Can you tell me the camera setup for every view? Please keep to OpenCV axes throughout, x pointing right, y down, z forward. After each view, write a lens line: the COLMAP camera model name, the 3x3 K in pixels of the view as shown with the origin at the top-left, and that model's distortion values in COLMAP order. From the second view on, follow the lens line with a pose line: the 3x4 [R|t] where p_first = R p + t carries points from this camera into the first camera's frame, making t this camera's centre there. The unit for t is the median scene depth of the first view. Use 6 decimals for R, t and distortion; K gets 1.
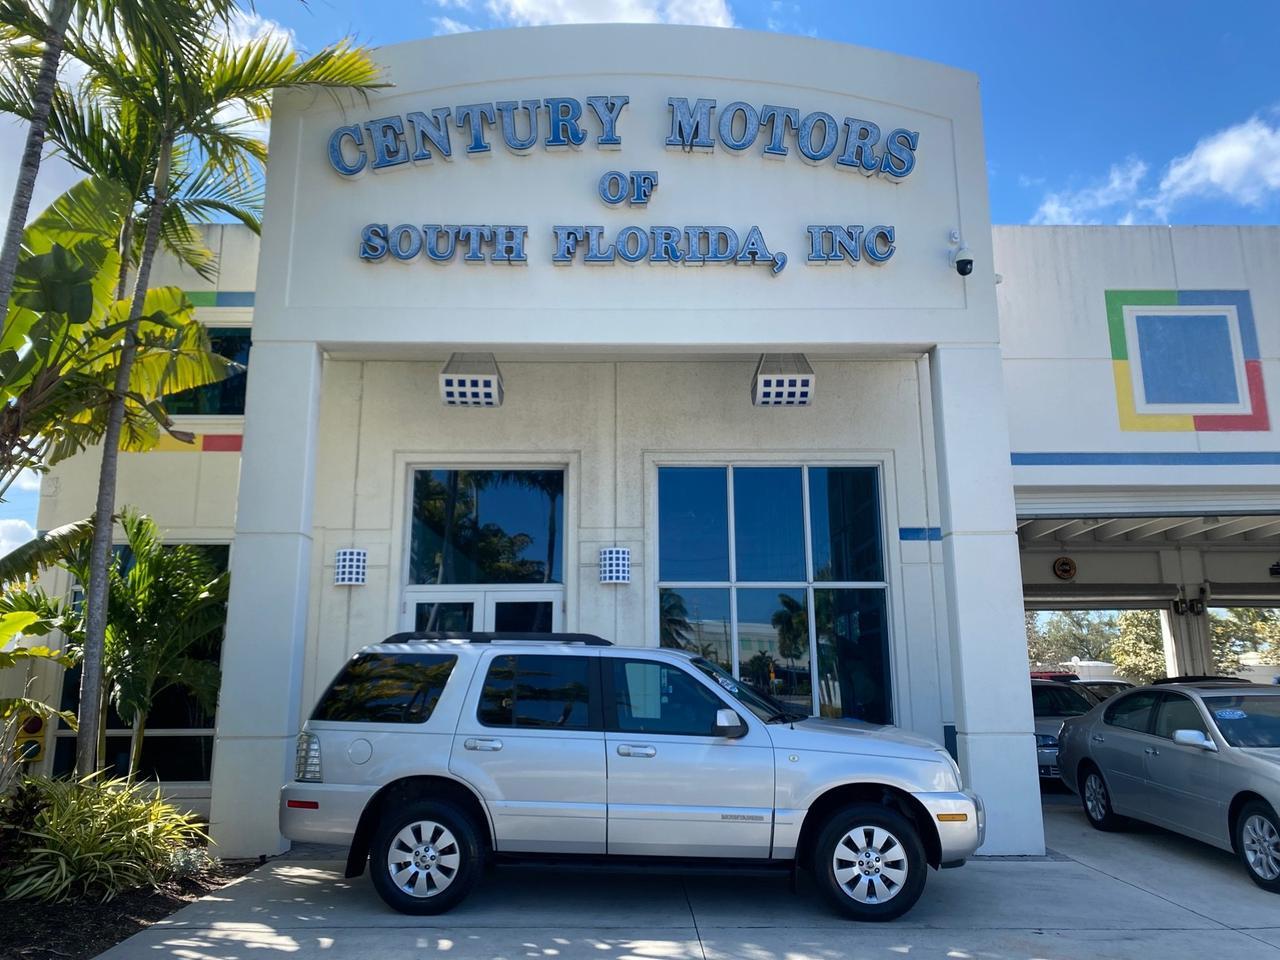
lens RADIAL K [[975.5, 0, 638.0], [0, 975.5, 480.1], [0, 0, 1]] dist [0.008451, -0.001583]
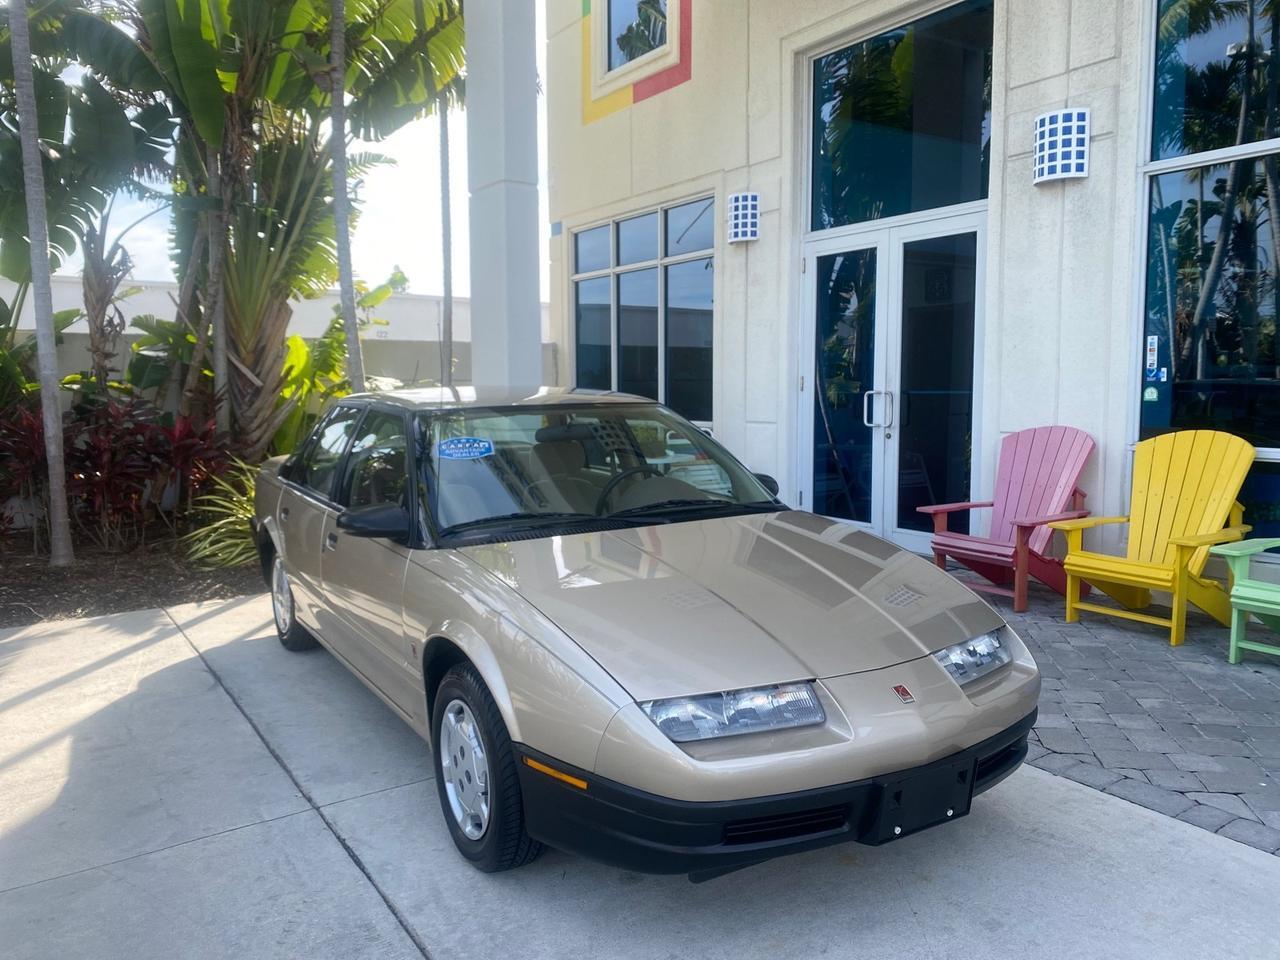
lens RADIAL K [[980.5, 0, 640.0], [0, 980.5, 480.0], [0, 0, 1]] dist [0.002416, 0.007583]
pose [[0.543376, 0.084981, -0.835177, 0.315943], [0.173604, 0.961983, 0.210832, 0.110559], [0.821343, -0.259551, 0.507965, 0.496199]]
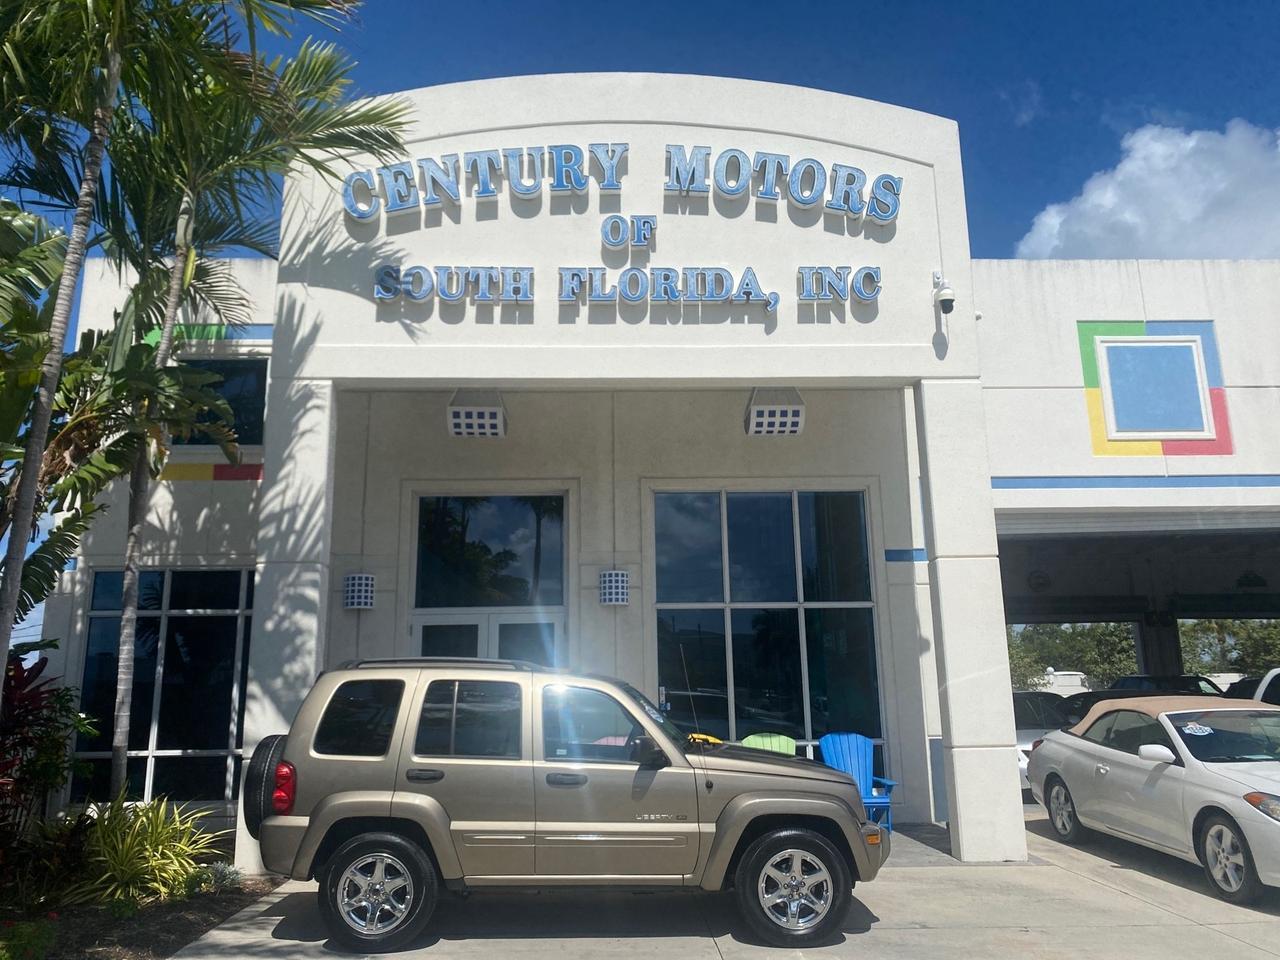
lens RADIAL K [[975.5, 0, 638.0], [0, 975.5, 480.1], [0, 0, 1]] dist [0.008451, -0.001583]
pose [[0.999738, -0.004742, 0.022395, -0.021239], [0.004992, 0.999926, -0.011105, -0.015921], [-0.022340, 0.011214, 0.999688, -0.042933]]
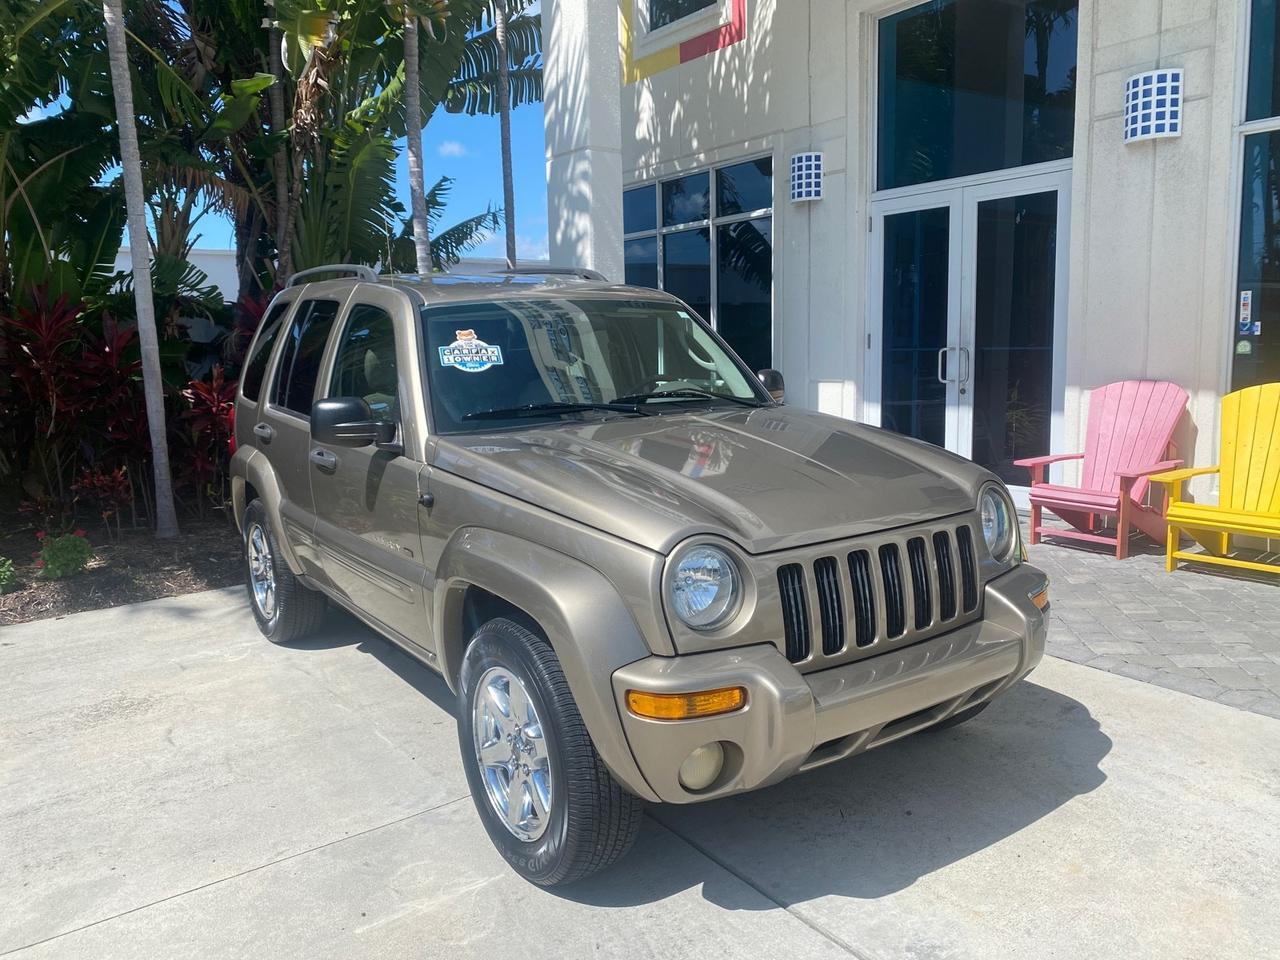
lens RADIAL K [[986.9, 0, 637.9], [0, 986.9, 470.8], [0, 0, 1]] dist [0.000969, 0.003836]
pose [[0.570830, 0.100739, -0.814865, 0.284583], [0.188907, 0.949707, 0.249742, 0.089277], [0.799042, -0.296494, 0.523091, 0.423645]]
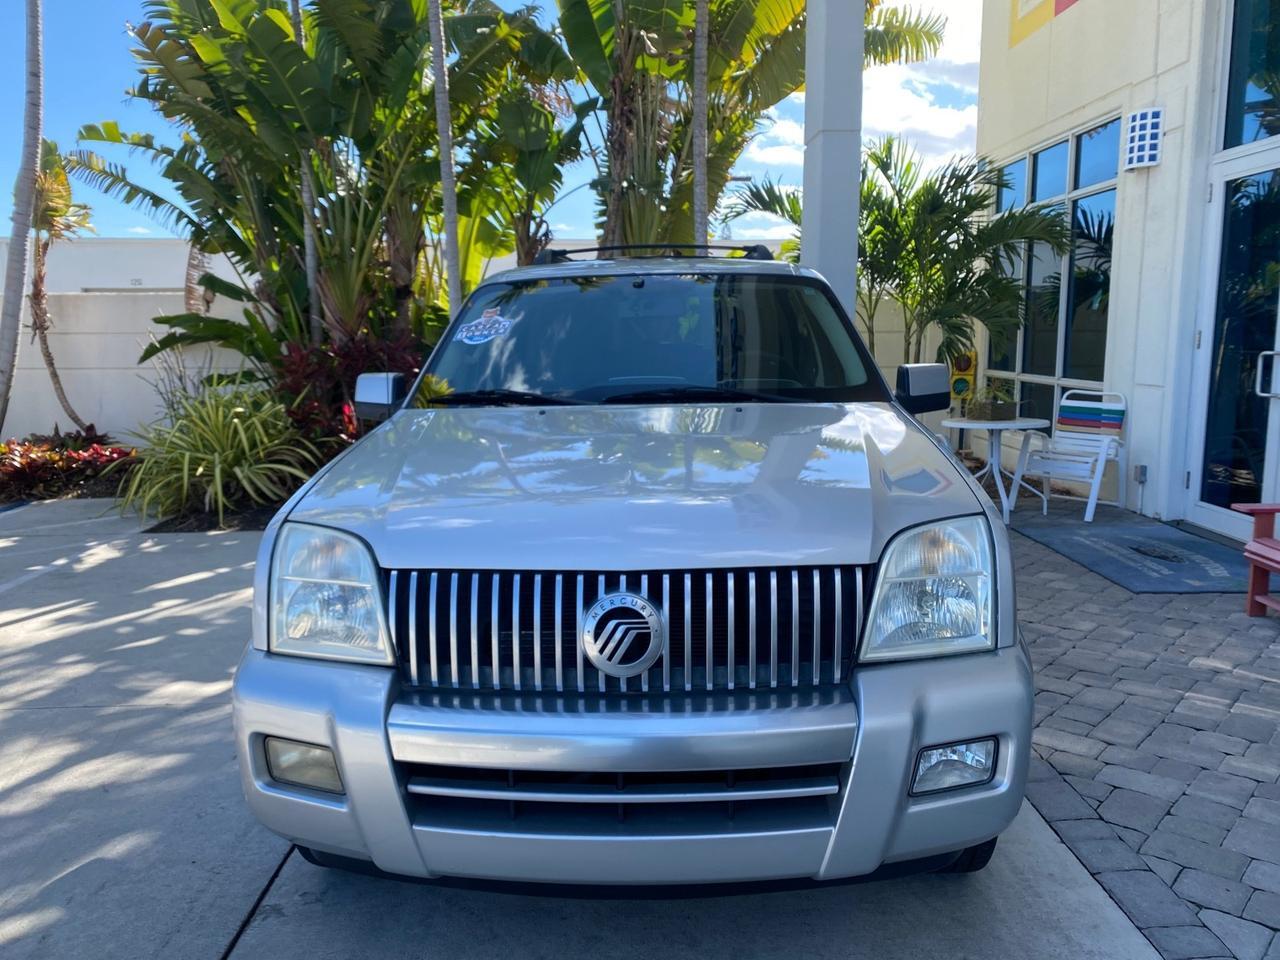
lens RADIAL K [[988.5, 0, 635.1], [0, 988.5, 482.7], [0, 0, 1]] dist [-0.001845, 0.000151]
pose [[0.003069, 0.155986, -0.987754, 0.370744], [0.210372, 0.965554, 0.153134, 0.136512], [0.977617, -0.208266, -0.029851, 0.653178]]
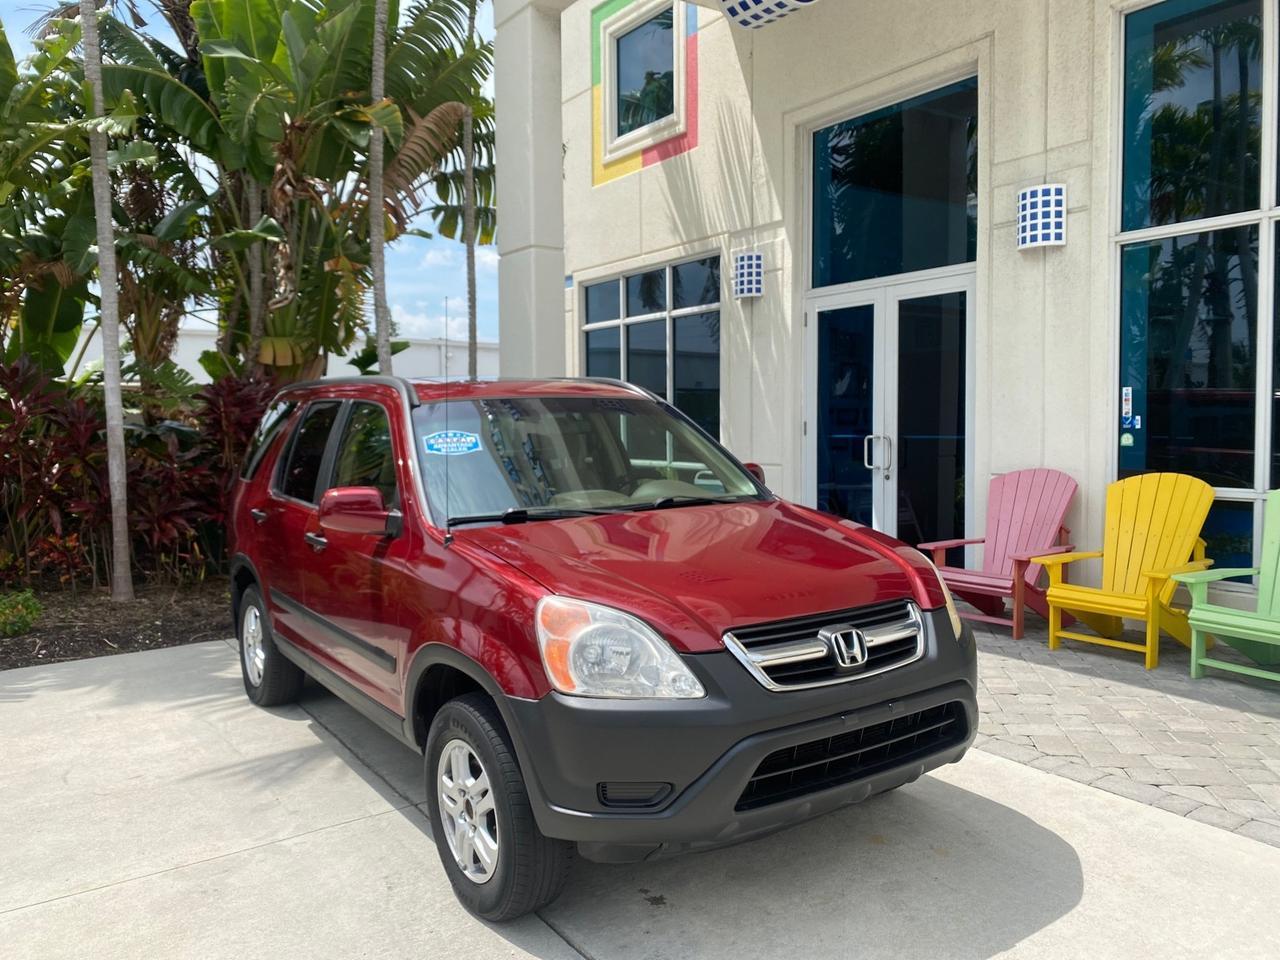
lens RADIAL K [[984.0, 0, 637.6], [0, 984.0, 478.5], [0, 0, 1]] dist [0.009419, 0.002087]
pose [[0.552579, 0.047433, -0.832110, 0.347656], [0.176677, 0.969024, 0.172563, 0.095284], [0.814520, -0.242369, 0.527082, 0.451543]]
